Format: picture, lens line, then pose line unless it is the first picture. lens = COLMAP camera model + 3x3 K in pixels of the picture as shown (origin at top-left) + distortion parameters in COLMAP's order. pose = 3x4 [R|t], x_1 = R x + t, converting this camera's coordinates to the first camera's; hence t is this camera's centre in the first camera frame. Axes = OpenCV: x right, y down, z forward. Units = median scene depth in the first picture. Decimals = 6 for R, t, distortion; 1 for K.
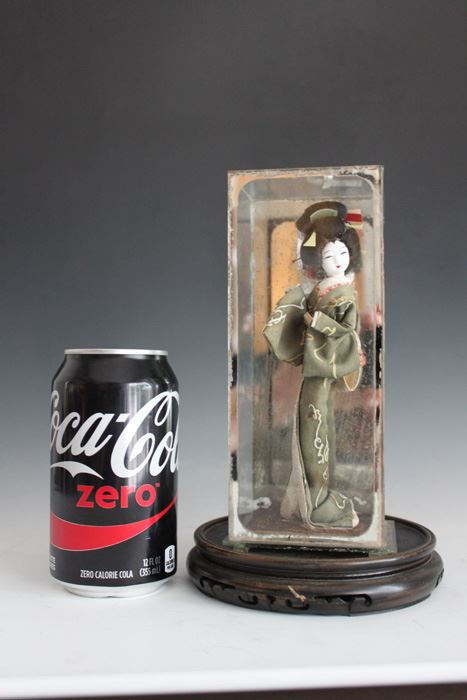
lens RADIAL K [[814.6, 0, 233.5], [0, 814.6, 350.0], [0, 0, 1]] dist [-0.089701, 0.002007]
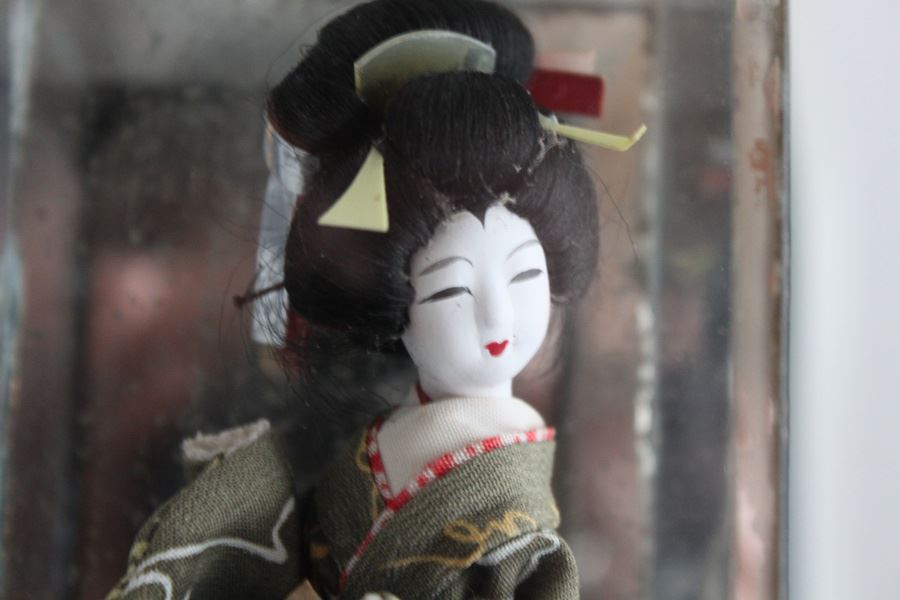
lens RADIAL K [[2204.1, 0, 450.0], [0, 2204.1, 300.0], [0, 0, 1]] dist [0.110718, 0.332387]
pose [[0.965849, 0.051253, 0.253984, -0.007708], [-0.031888, 0.996302, -0.079785, -0.072809], [-0.257134, 0.068961, 0.963912, 0.519017]]
